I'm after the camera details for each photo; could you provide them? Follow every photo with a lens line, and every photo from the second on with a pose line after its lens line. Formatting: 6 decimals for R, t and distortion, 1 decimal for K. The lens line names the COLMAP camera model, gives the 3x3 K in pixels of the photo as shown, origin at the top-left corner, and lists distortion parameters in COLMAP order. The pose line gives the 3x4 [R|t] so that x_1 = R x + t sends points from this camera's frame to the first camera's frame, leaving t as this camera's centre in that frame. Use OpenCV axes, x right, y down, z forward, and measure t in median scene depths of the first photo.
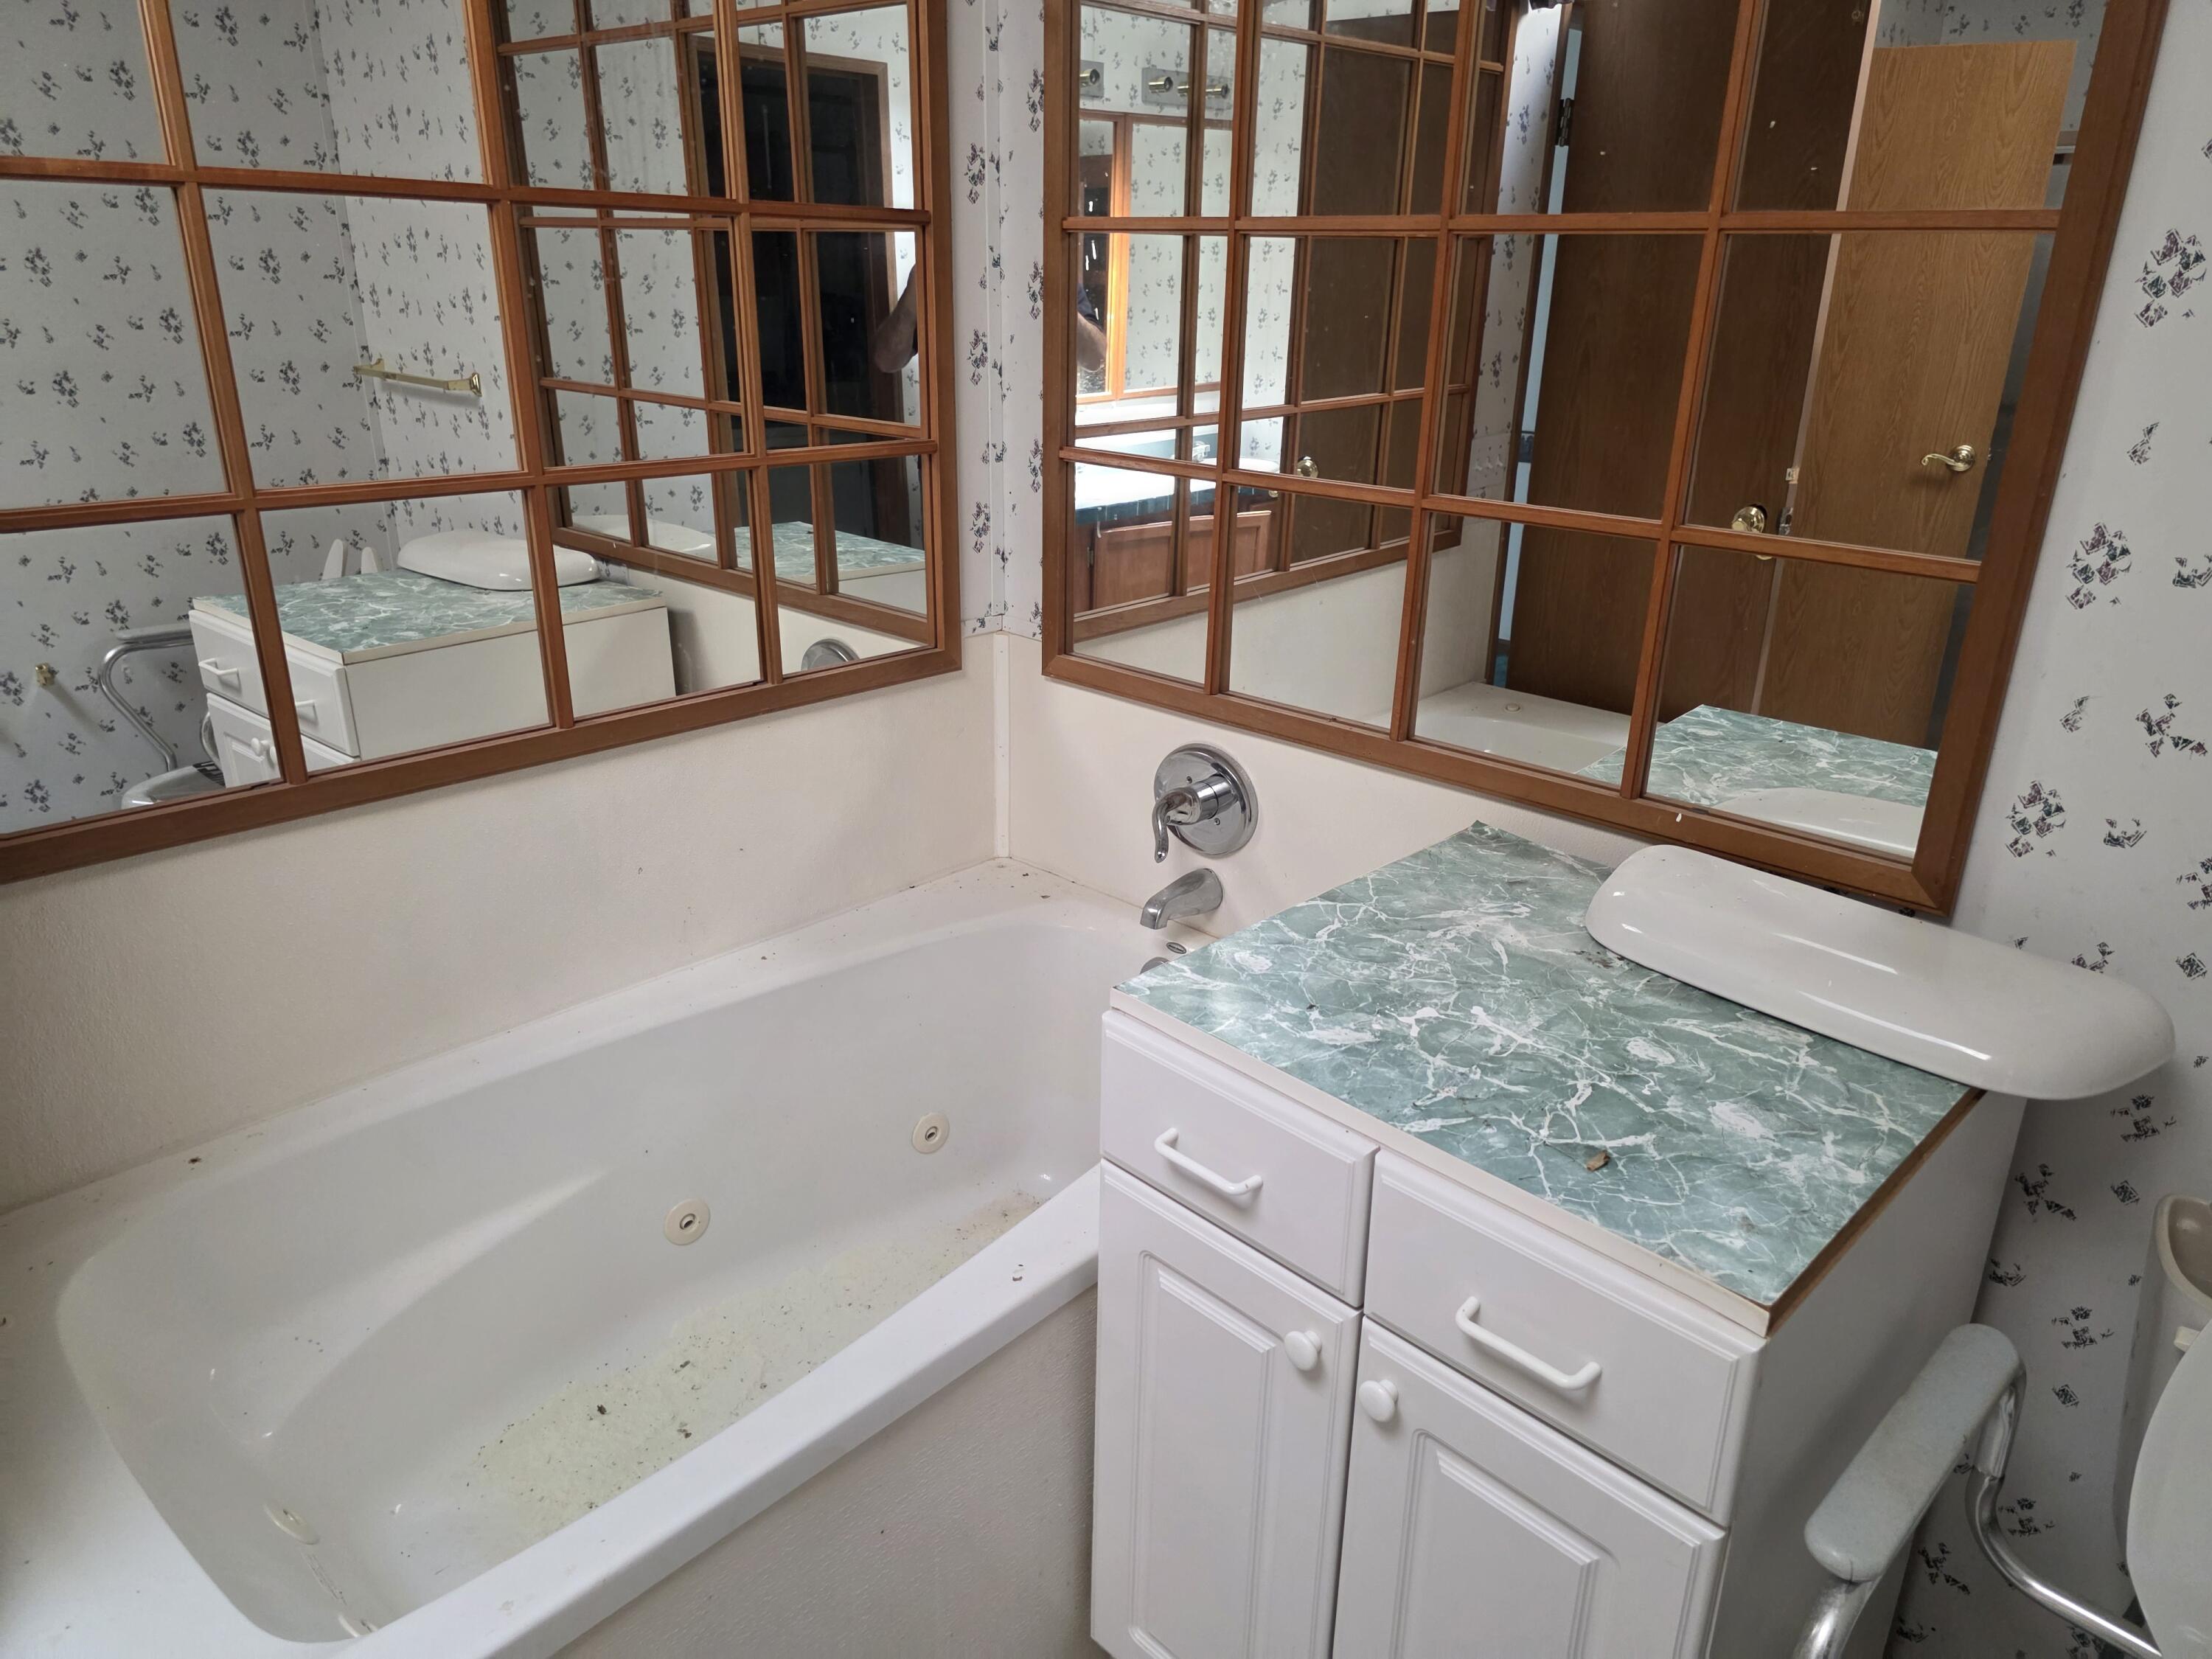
lens RADIAL K [[1485.7, 0, 1107.2], [0, 1485.7, 824.9], [0, 0, 1]] dist [0.002955, -0.000786]
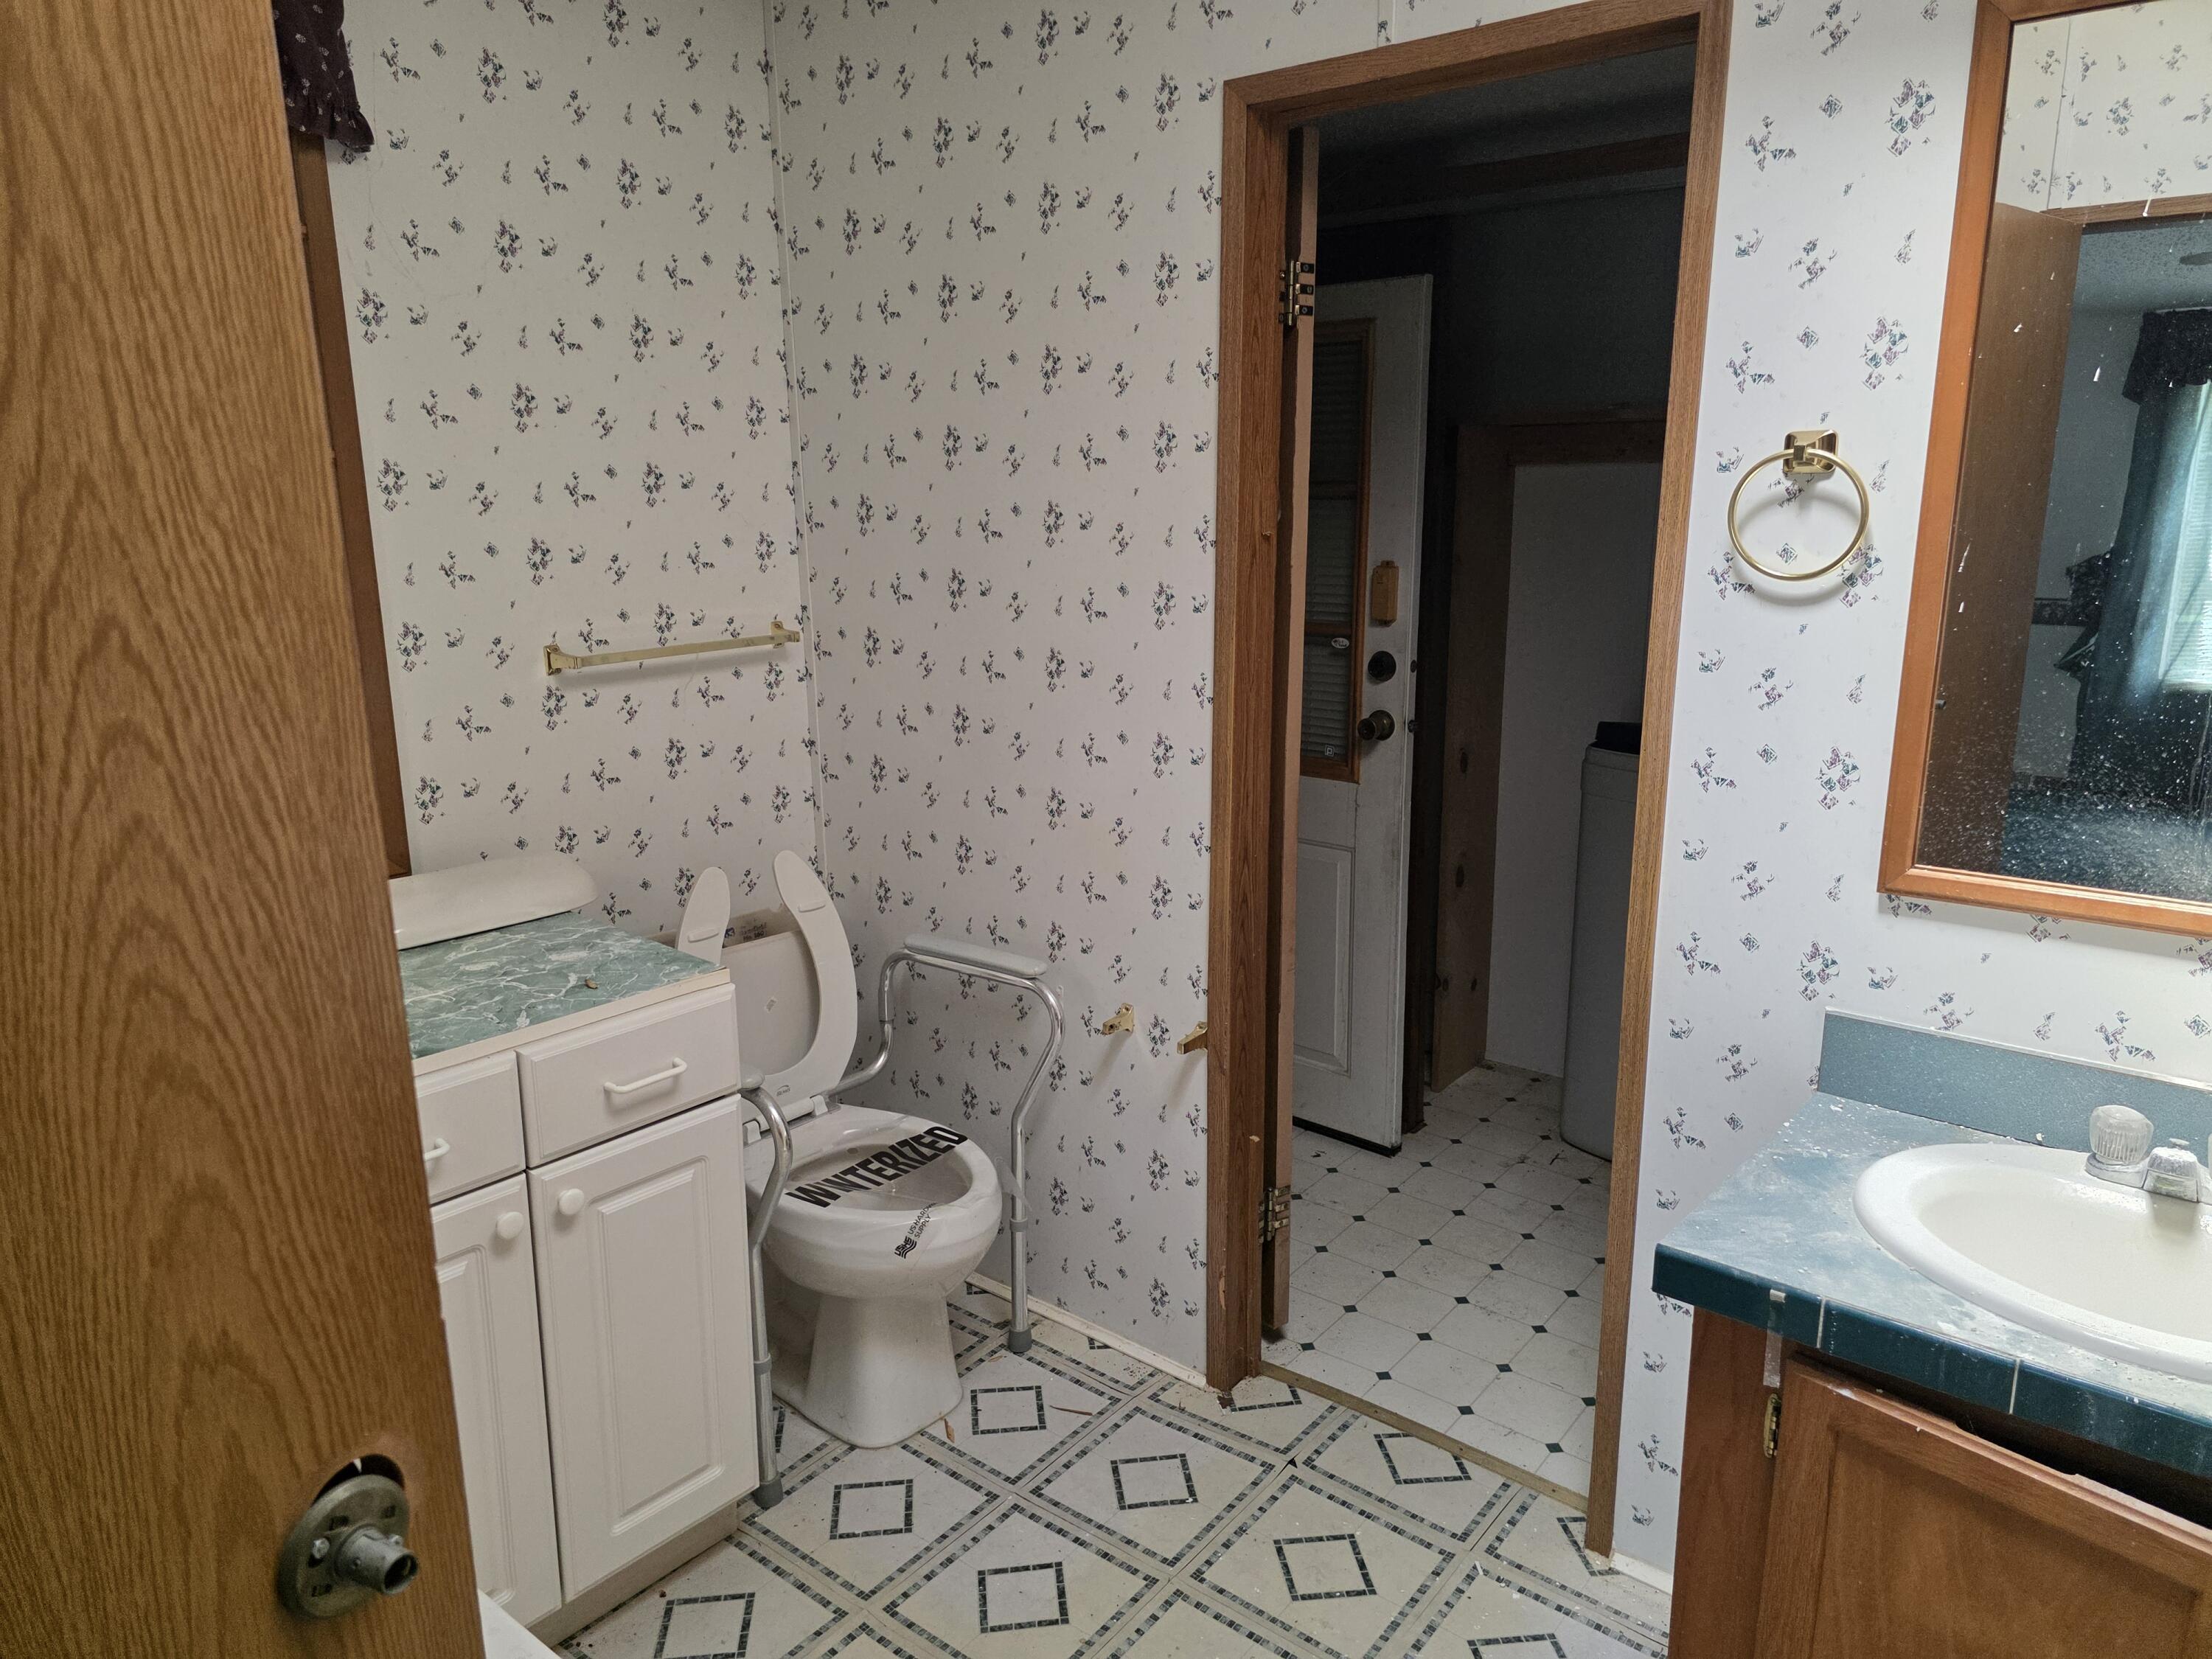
lens RADIAL K [[1485.7, 0, 1105.9], [0, 1485.7, 818.7], [0, 0, 1]] dist [0.002955, -0.000786]
pose [[-0.104047, -0.224732, 0.968850, -1.230720], [0.369459, 0.895697, 0.247441, -0.133773], [-0.923404, 0.383696, -0.010165, 0.378526]]
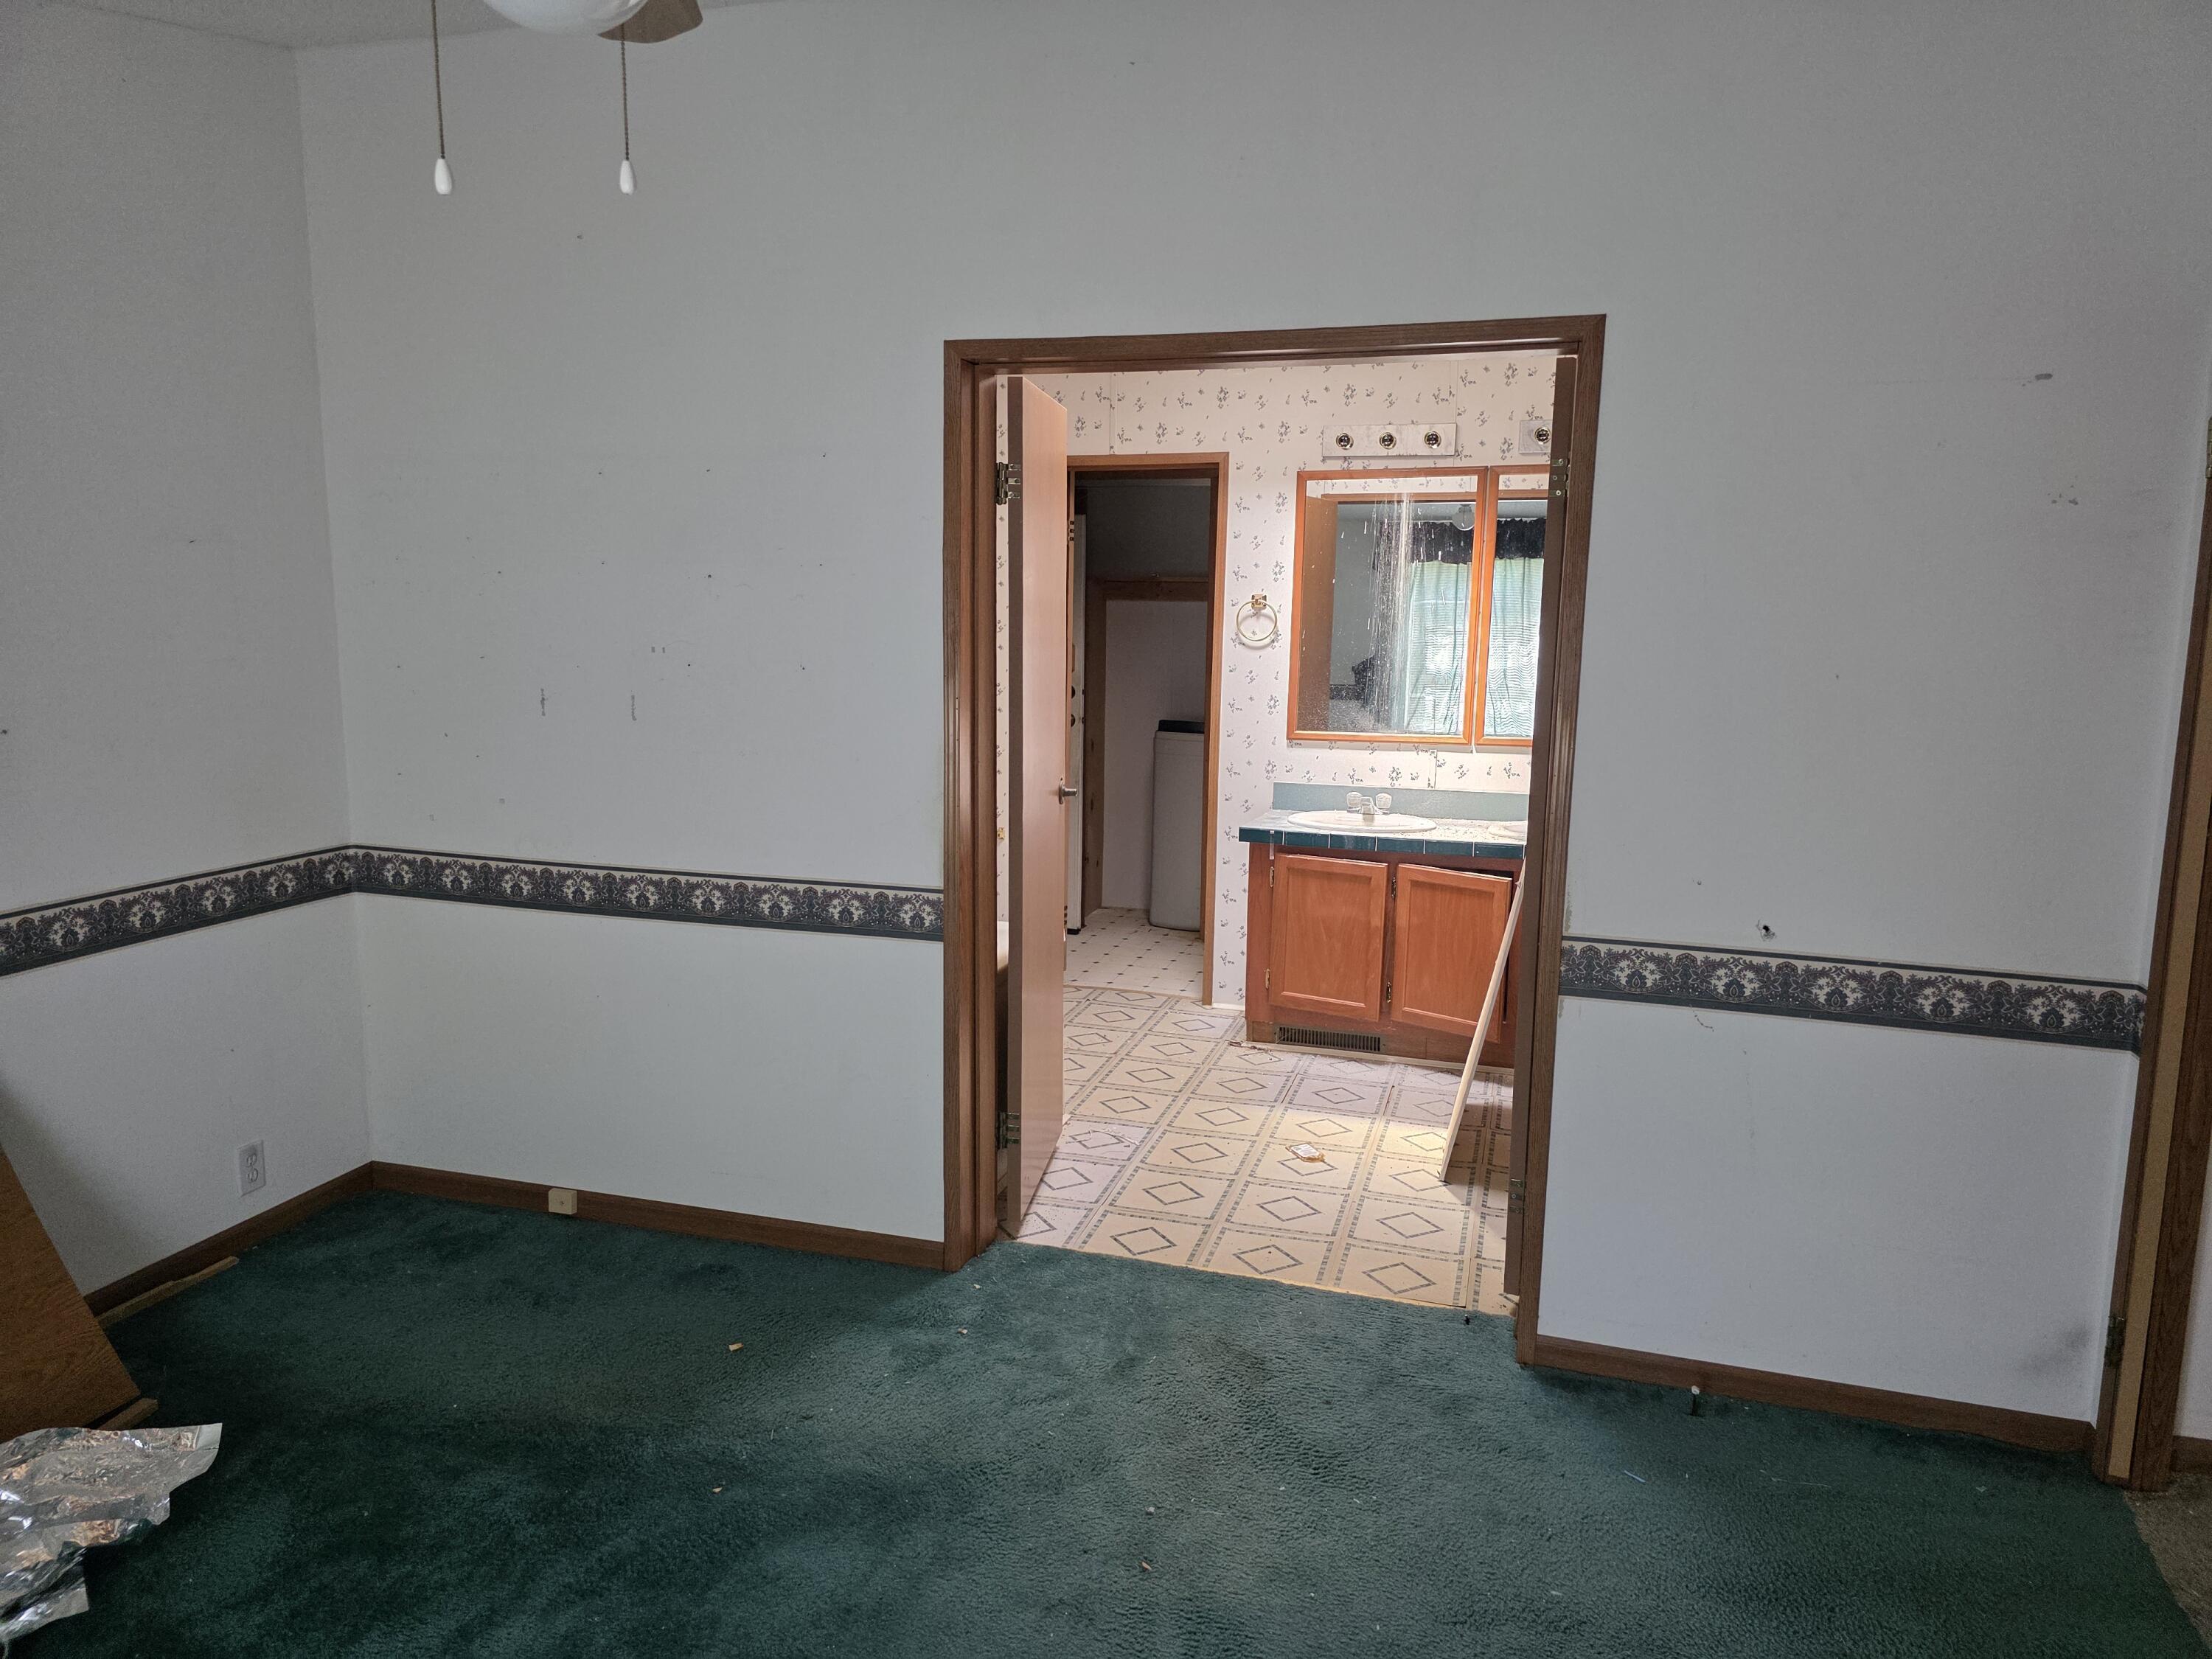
lens RADIAL K [[1485.7, 0, 1102.2], [0, 1485.7, 835.9], [0, 0, 1]] dist [0.002955, -0.000786]
pose [[-0.467870, -0.147803, 0.871351, -2.594165], [0.302198, 0.899736, 0.314883, -0.491042], [-0.830527, 0.410644, -0.376293, 1.286262]]
